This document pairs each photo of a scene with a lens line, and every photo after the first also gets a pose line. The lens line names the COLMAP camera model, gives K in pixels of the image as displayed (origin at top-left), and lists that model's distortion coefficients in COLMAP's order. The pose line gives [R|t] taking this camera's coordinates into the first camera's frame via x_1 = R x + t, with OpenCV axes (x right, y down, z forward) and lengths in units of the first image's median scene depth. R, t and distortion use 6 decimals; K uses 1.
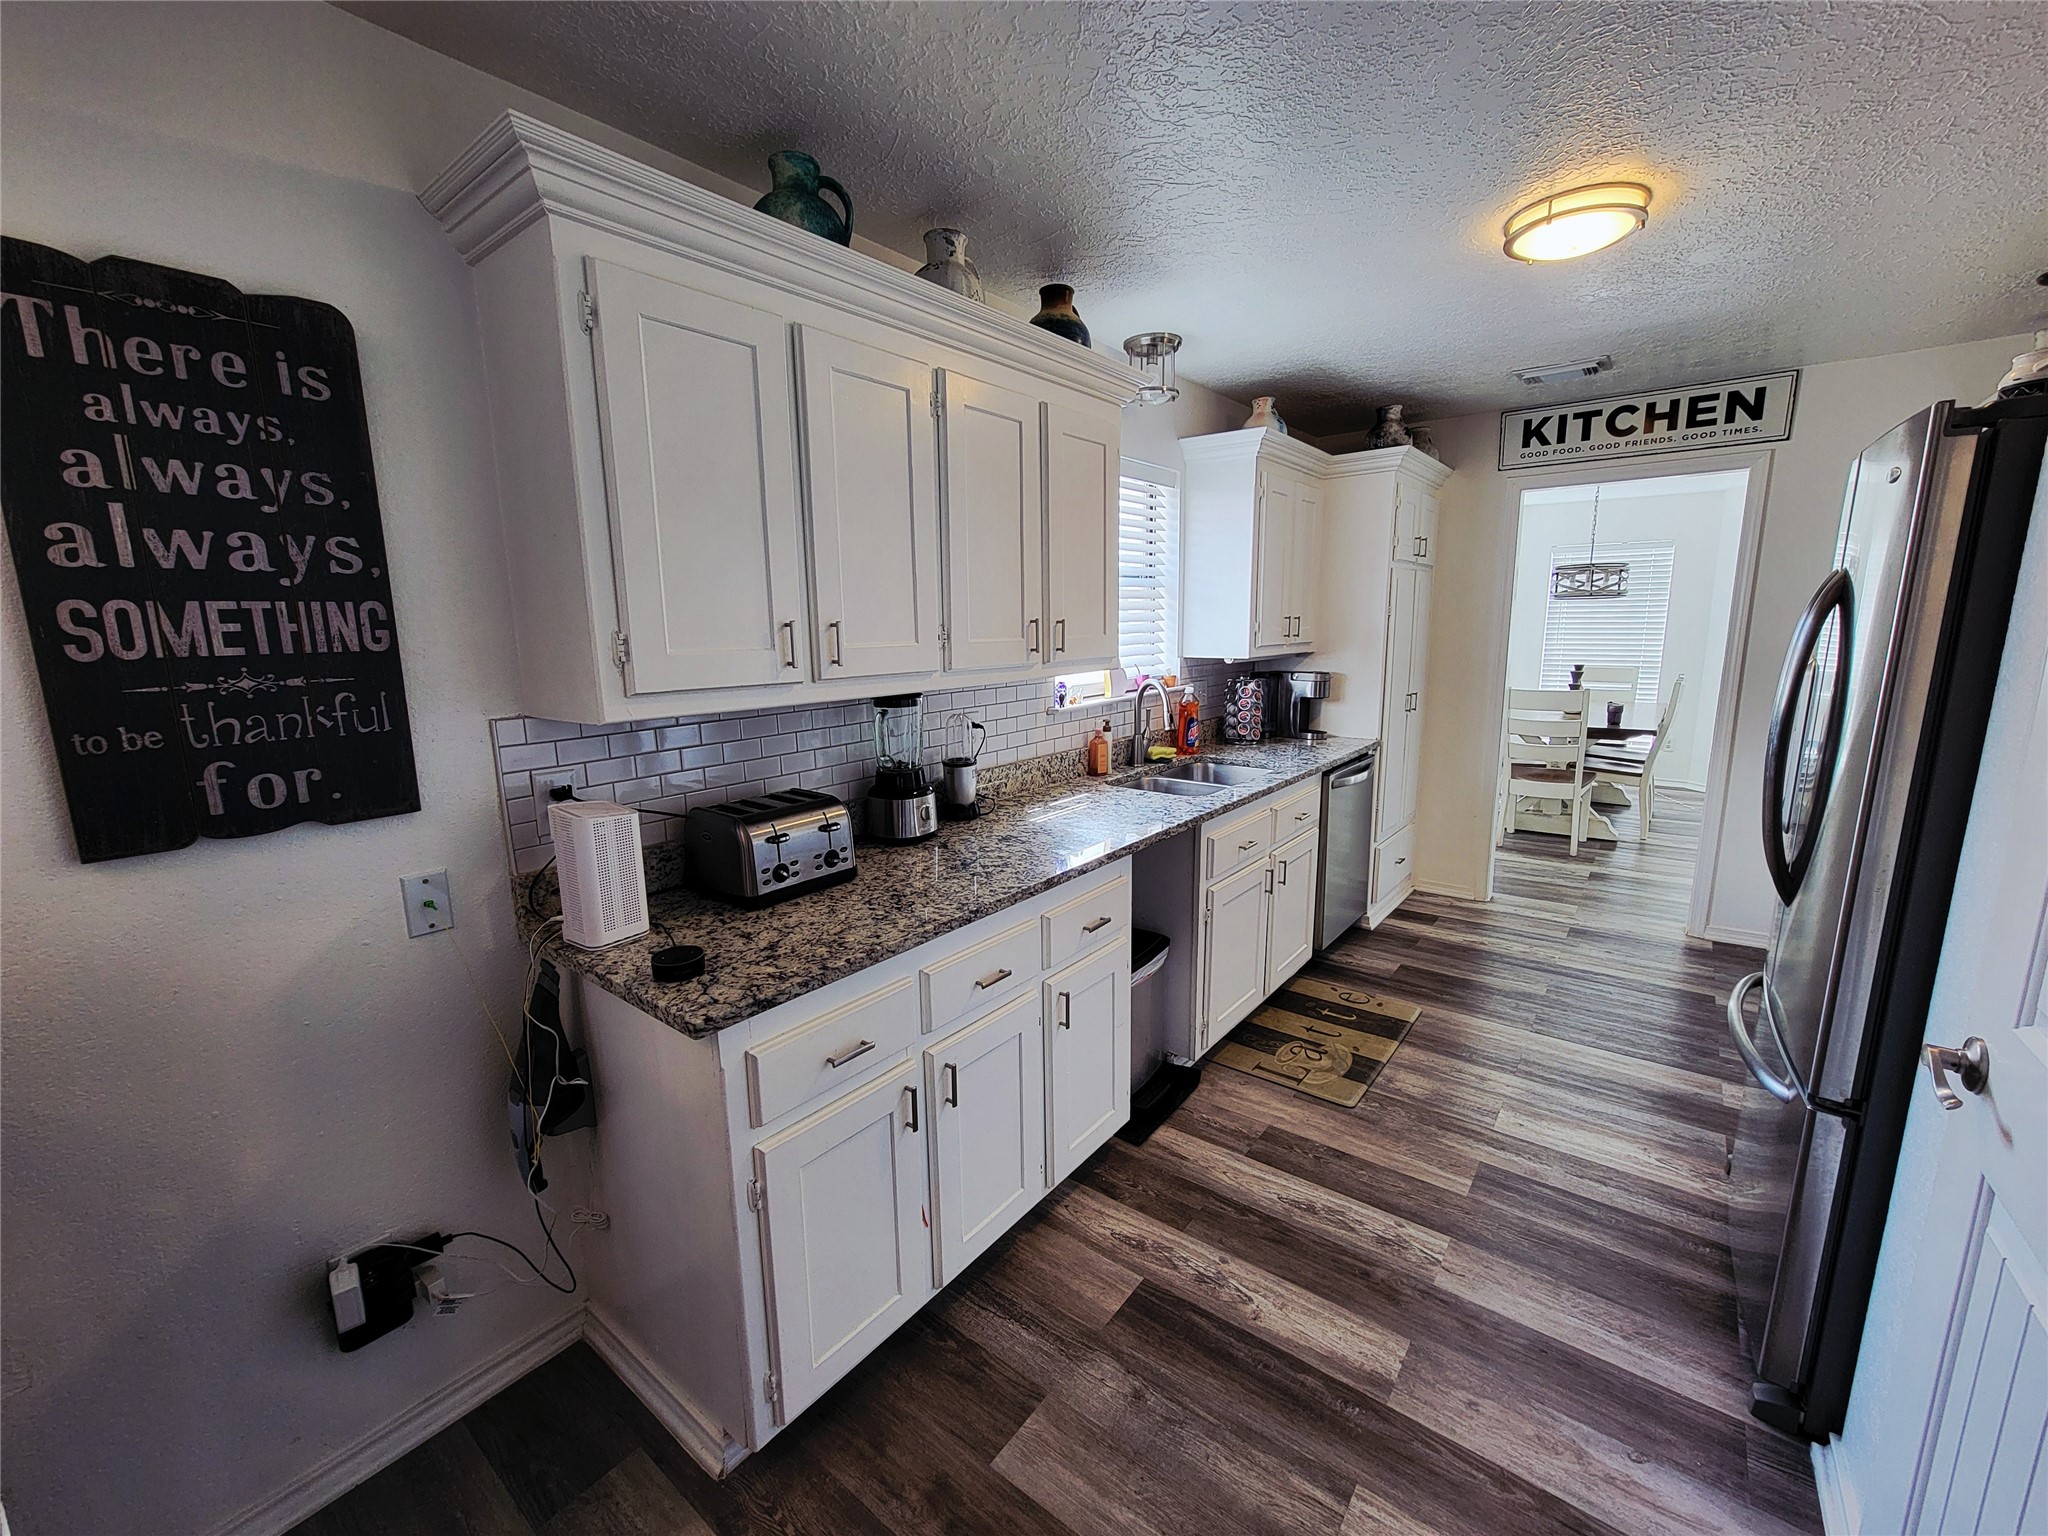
lens RADIAL K [[834.3, 0, 1020.2], [0, 834.3, 772.9], [0, 0, 1]] dist [-0.005045, 0.001182]
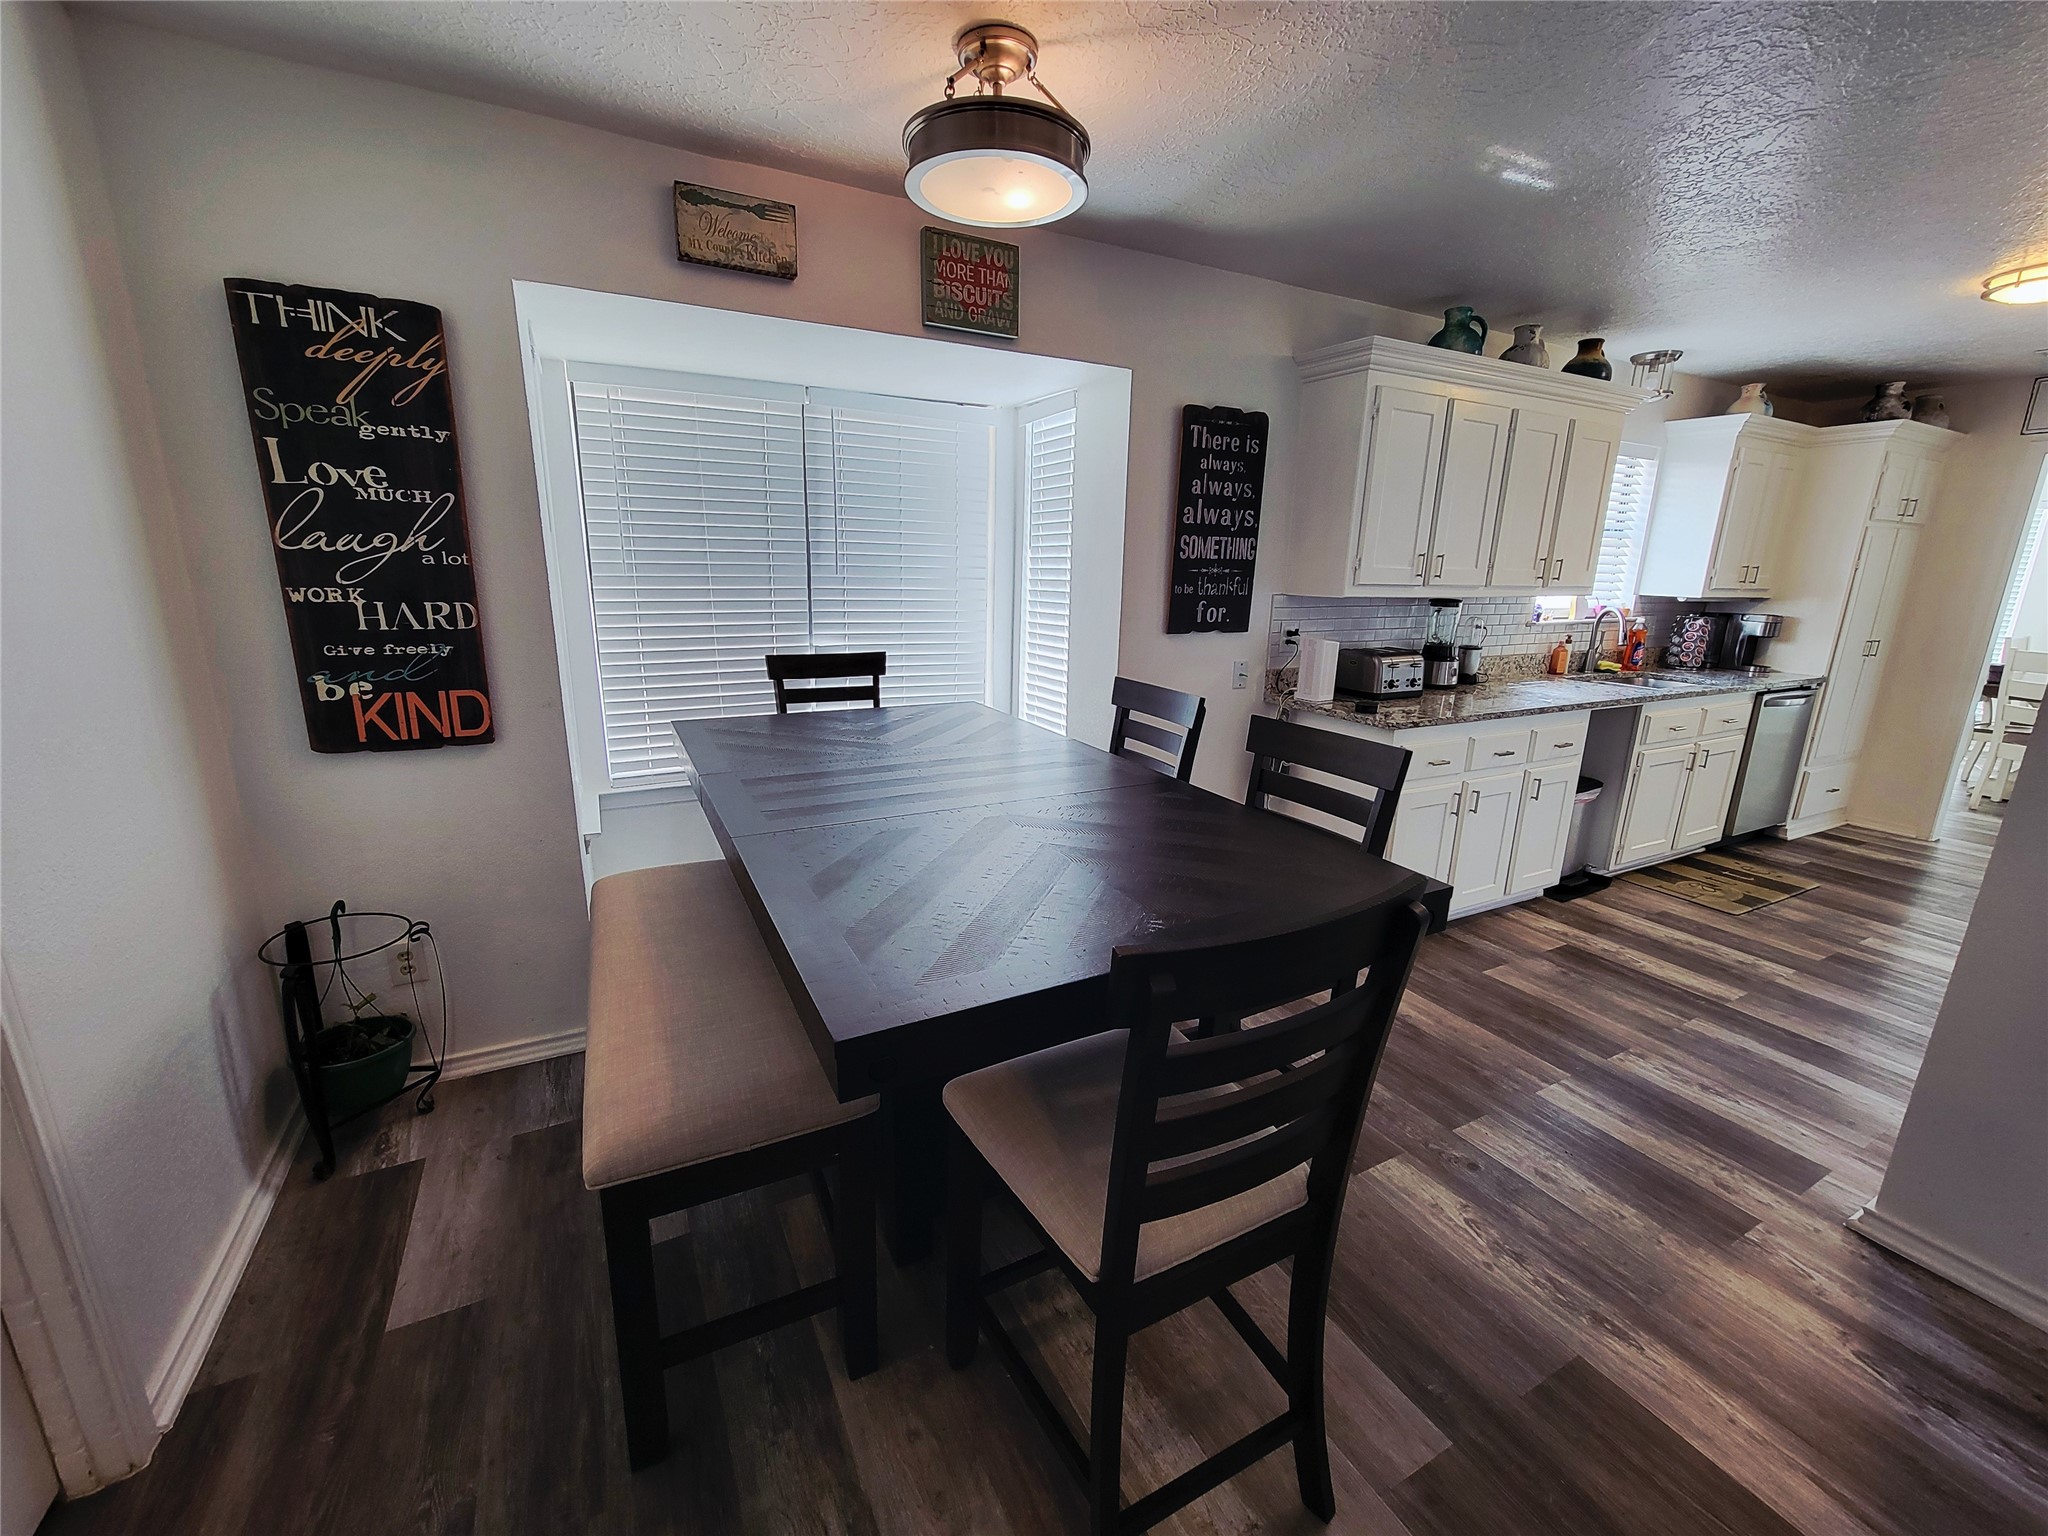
lens RADIAL K [[834.3, 0, 1029.1], [0, 834.3, 767.1], [0, 0, 1]] dist [-0.005045, 0.001182]
pose [[0.917375, 0.131293, -0.375746, -0.238685], [-0.106790, 0.990606, 0.085413, 0.183425], [0.383430, -0.038230, 0.922778, -0.877115]]
